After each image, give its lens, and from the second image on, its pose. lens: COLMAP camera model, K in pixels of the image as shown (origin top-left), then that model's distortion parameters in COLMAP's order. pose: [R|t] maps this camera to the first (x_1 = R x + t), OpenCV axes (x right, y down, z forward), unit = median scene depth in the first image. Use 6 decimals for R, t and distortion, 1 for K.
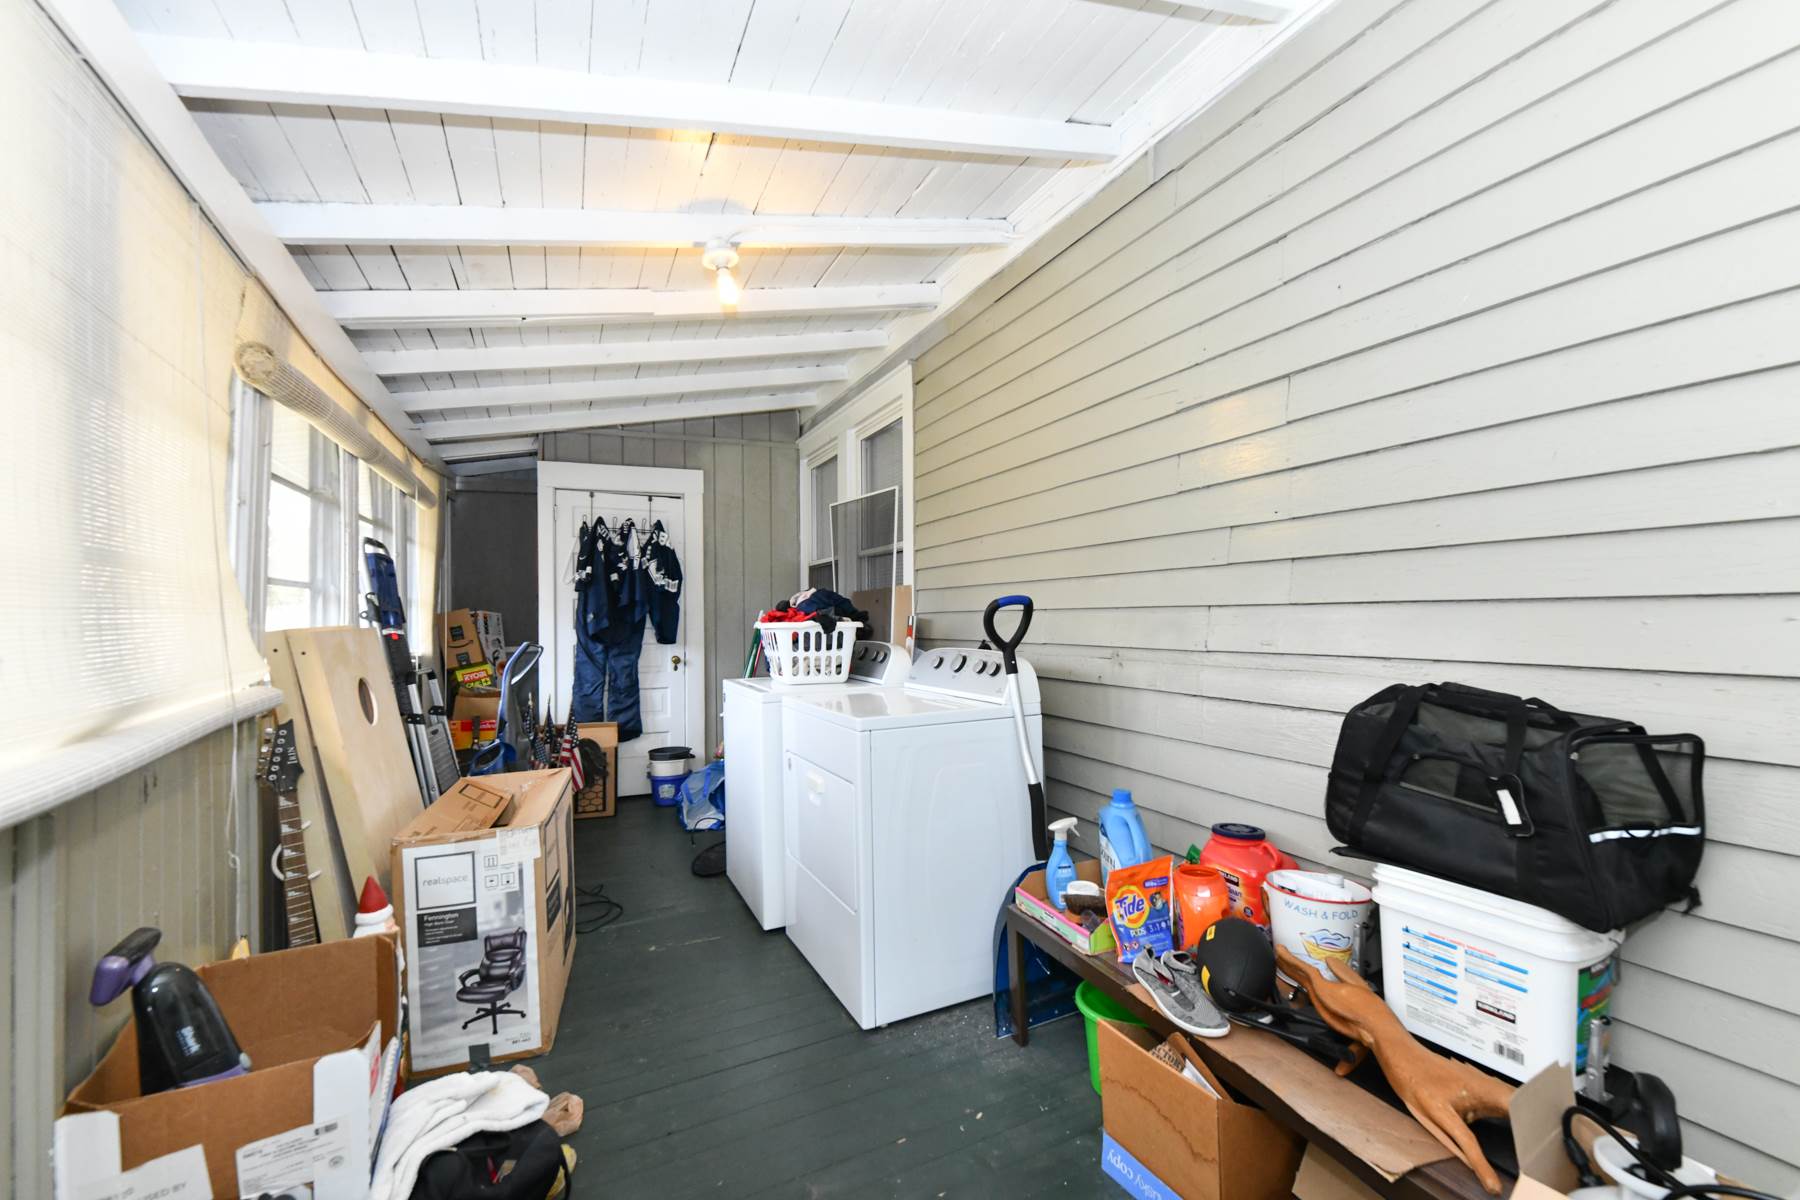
lens RADIAL K [[741.7, 0, 895.5], [0, 741.7, 603.0], [0, 0, 1]] dist [0.015784, -0.009325]
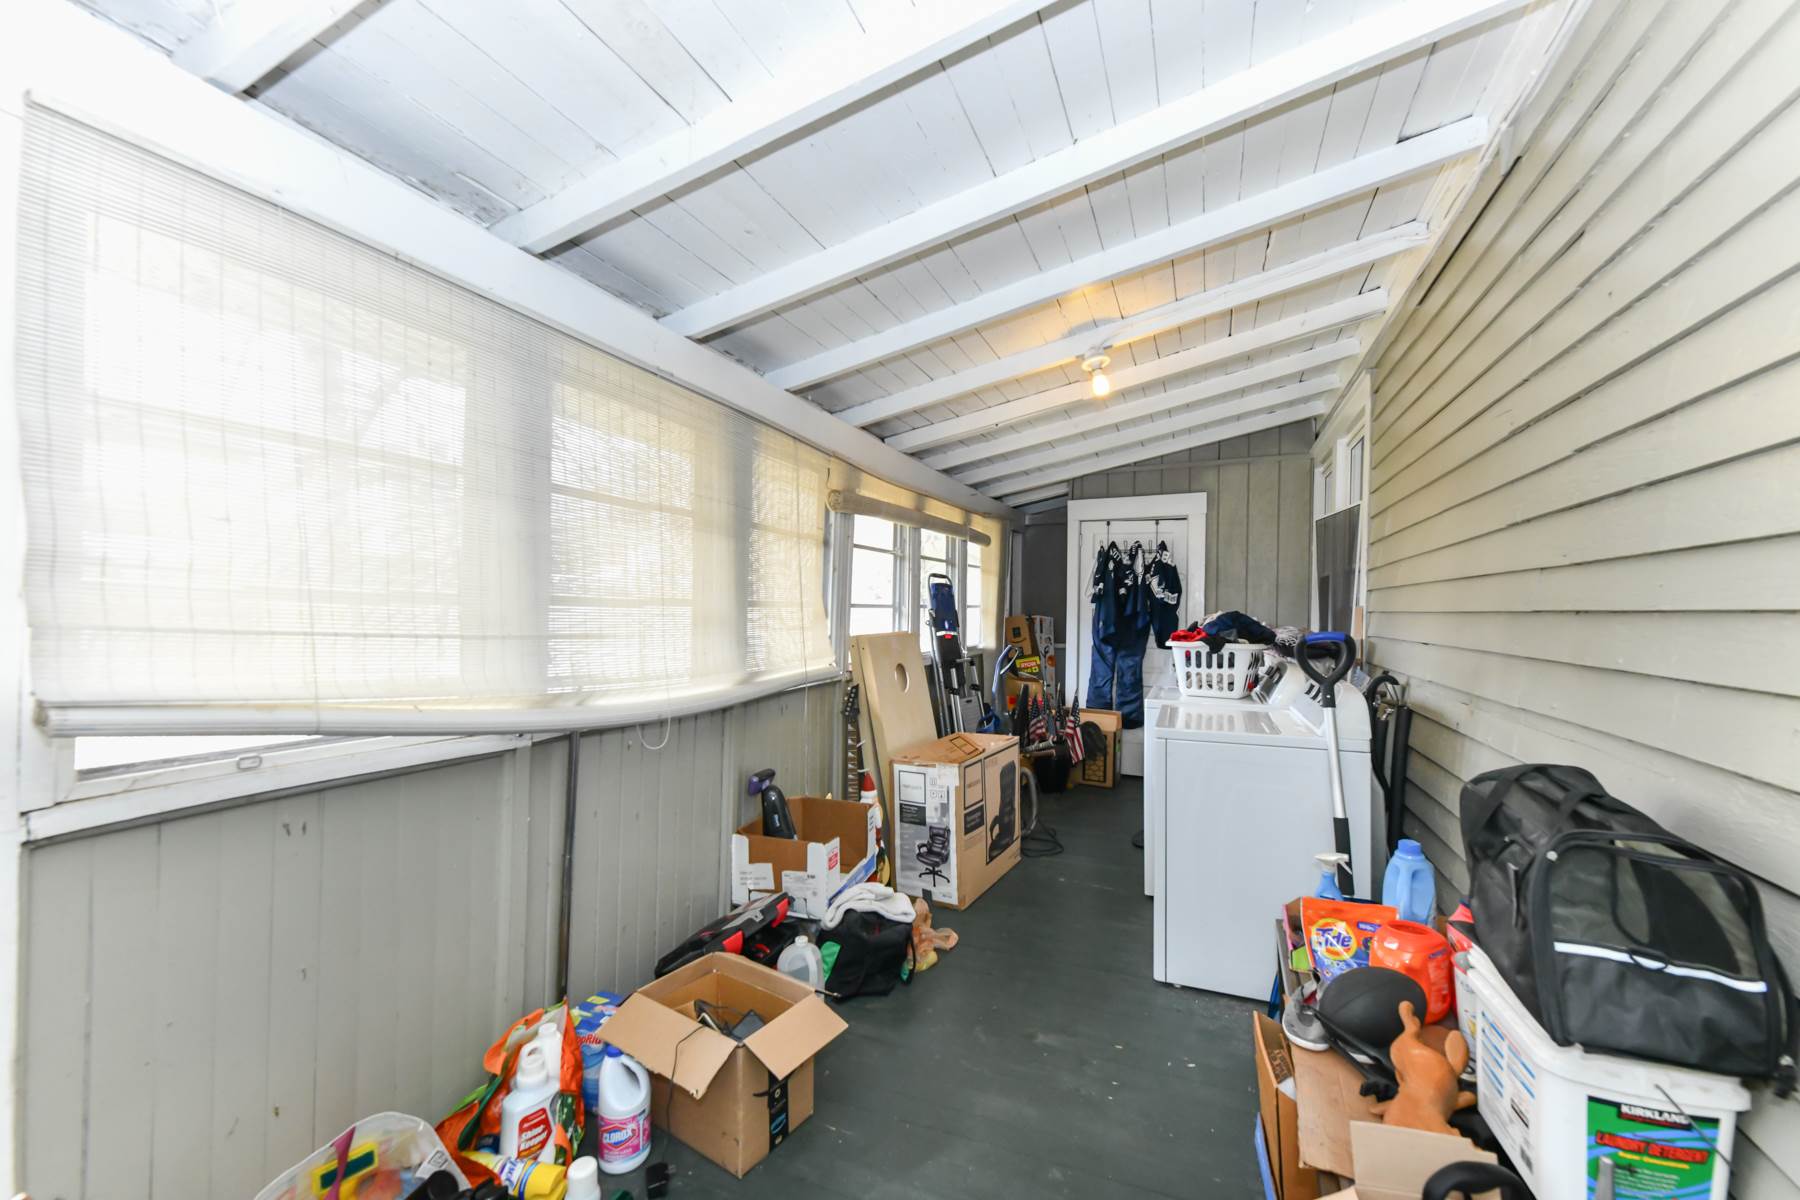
lens RADIAL K [[722.4, 0, 898.5], [0, 722.4, 598.1], [0, 0, 1]] dist [0.011012, -0.000340]
pose [[0.672314, 0.008631, -0.740215, 0.388242], [-0.005986, 0.999963, 0.006223, -0.045538], [0.740242, 0.000247, 0.672341, -0.088164]]
